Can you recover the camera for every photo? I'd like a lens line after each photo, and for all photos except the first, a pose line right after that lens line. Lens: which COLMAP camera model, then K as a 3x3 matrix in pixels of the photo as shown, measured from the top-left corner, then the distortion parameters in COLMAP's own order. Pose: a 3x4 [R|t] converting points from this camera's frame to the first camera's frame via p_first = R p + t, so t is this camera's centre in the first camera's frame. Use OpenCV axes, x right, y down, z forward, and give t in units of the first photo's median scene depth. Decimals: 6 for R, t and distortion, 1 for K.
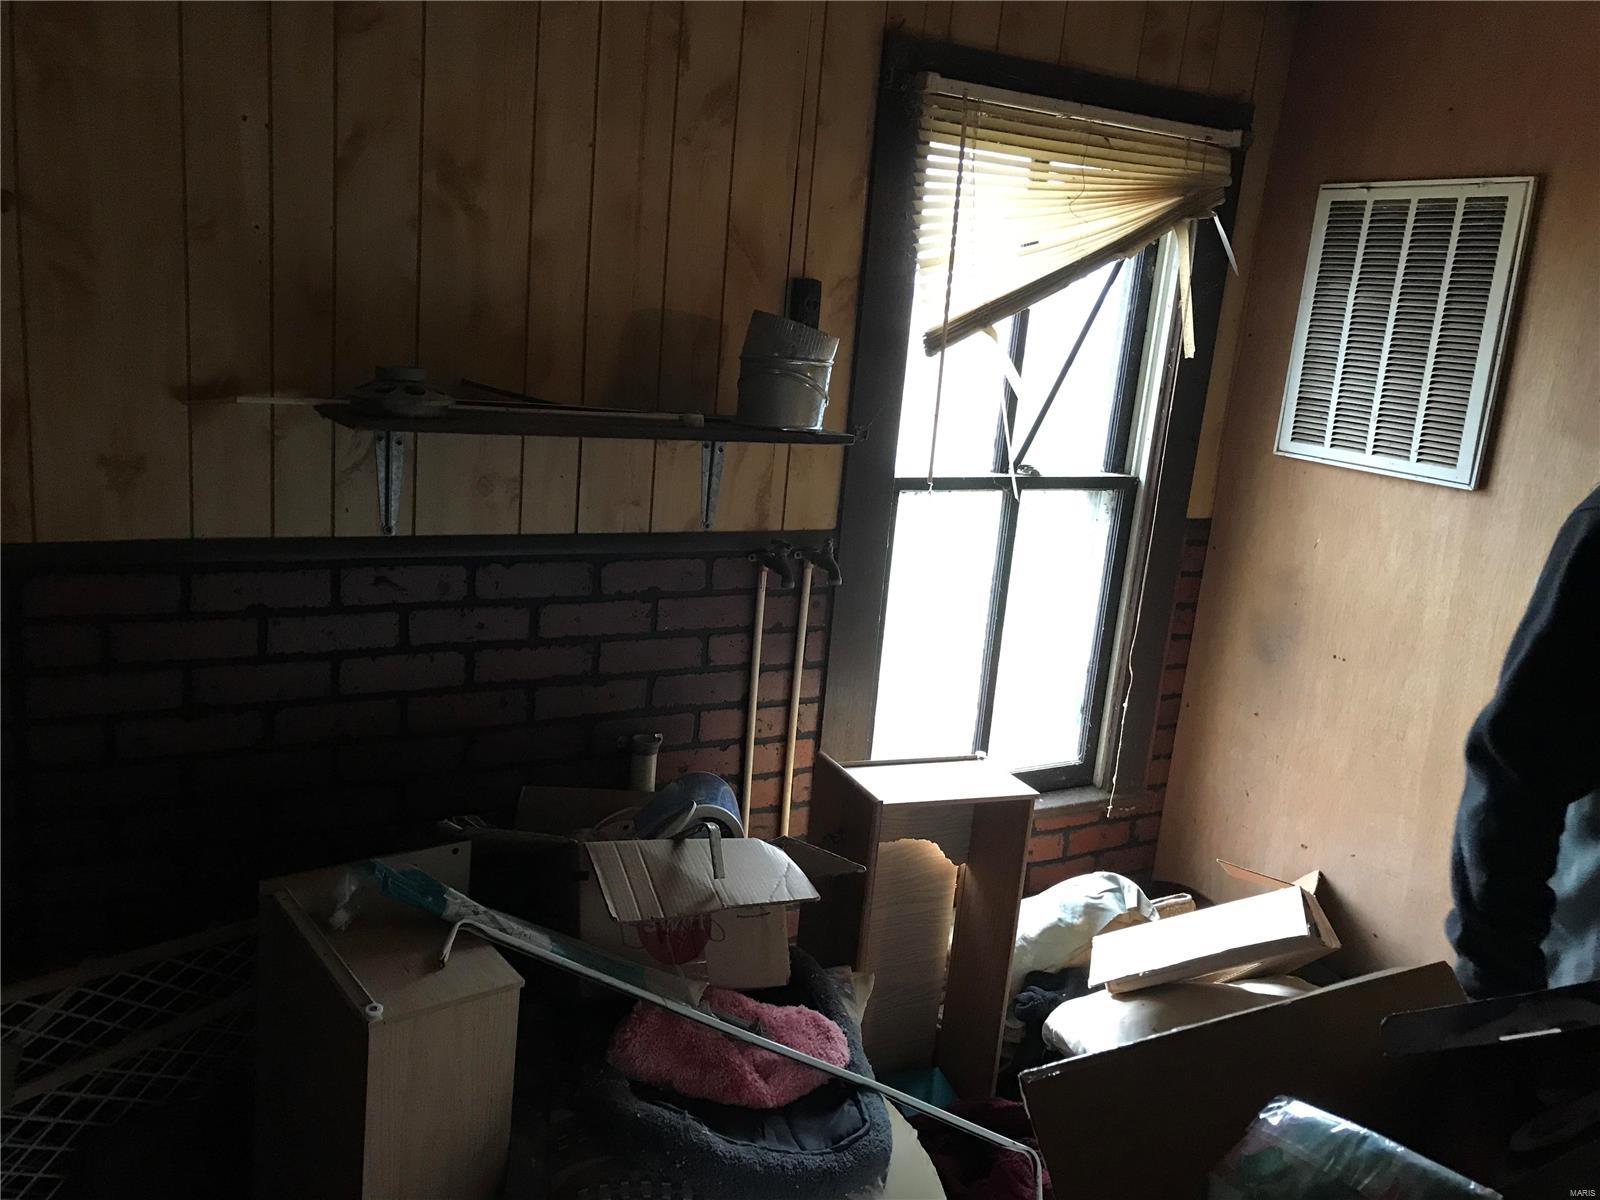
lens RADIAL K [[1303.6, 0, 796.4], [0, 1303.6, 610.8], [0, 0, 1]] dist [0.014459, 0.000455]
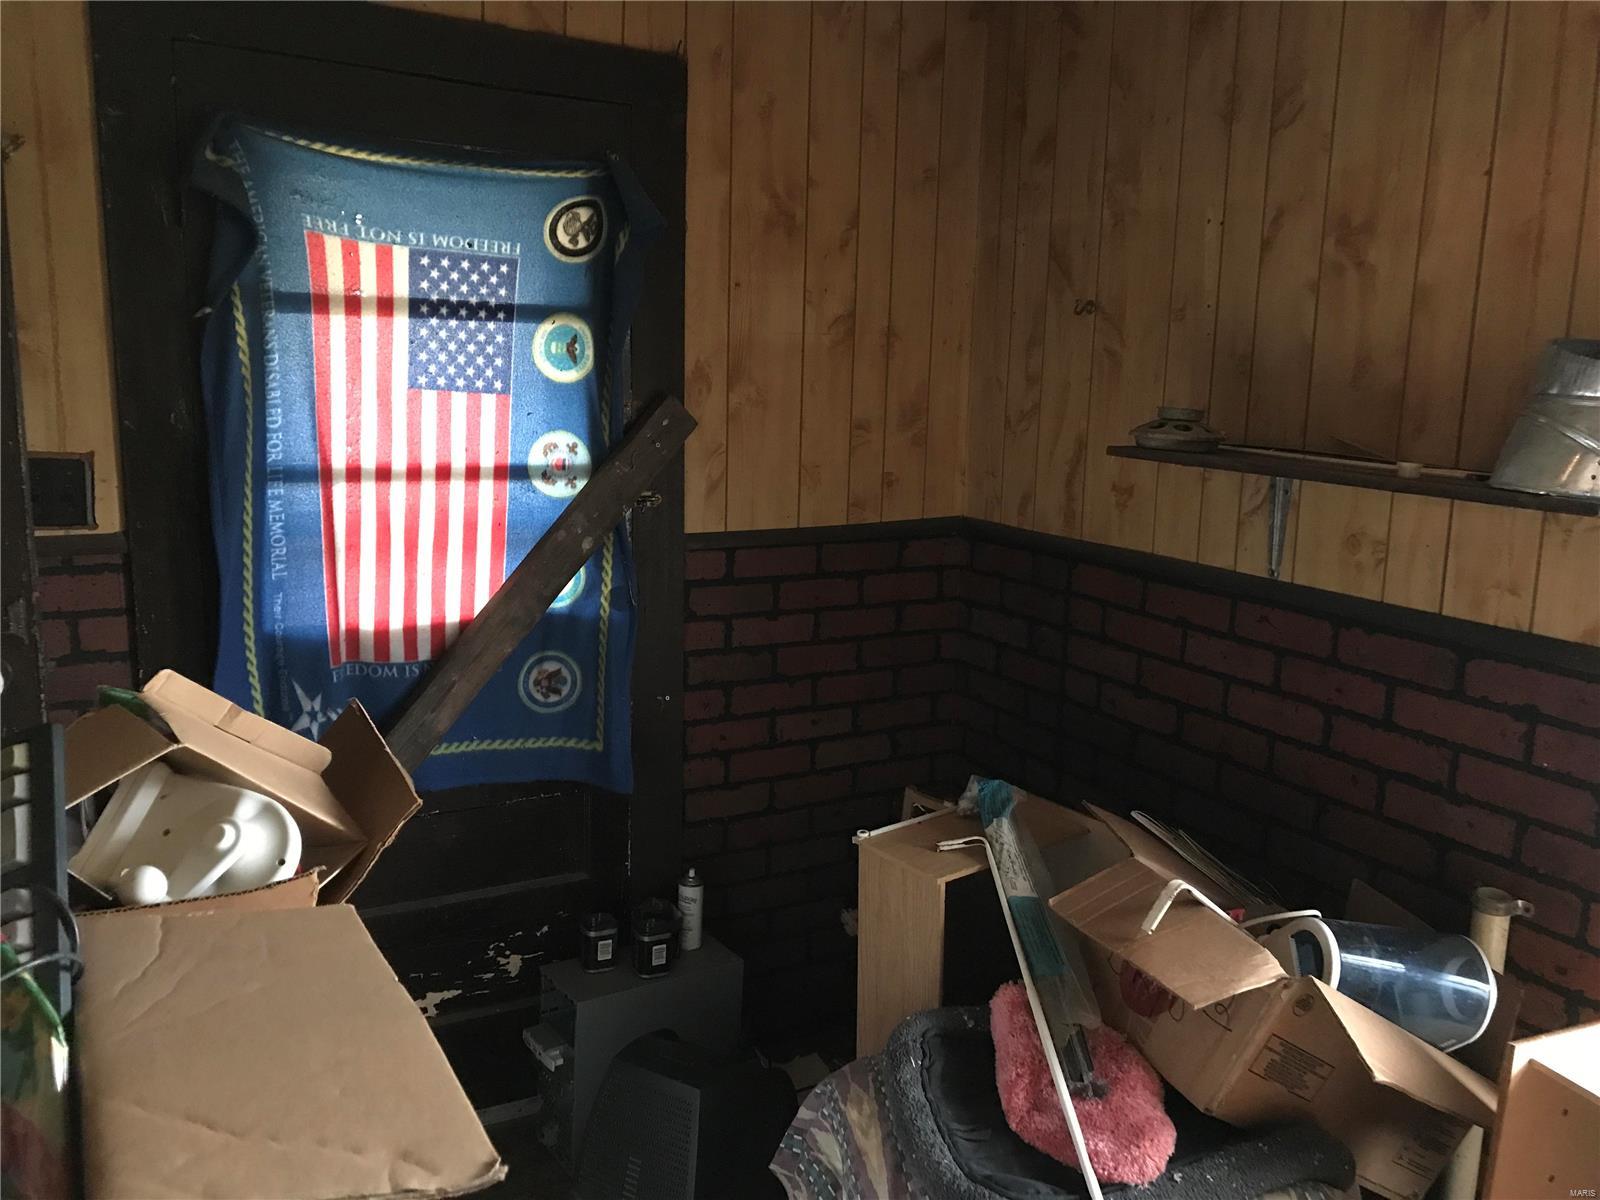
lens RADIAL K [[1303.6, 0, 801.0], [0, 1303.6, 589.4], [0, 0, 1]] dist [0.014459, 0.000455]
pose [[-0.012677, 0.096024, -0.995298, 0.742179], [-0.266139, 0.959150, 0.095926, -0.047858], [0.963851, 0.266104, 0.013396, 0.606276]]
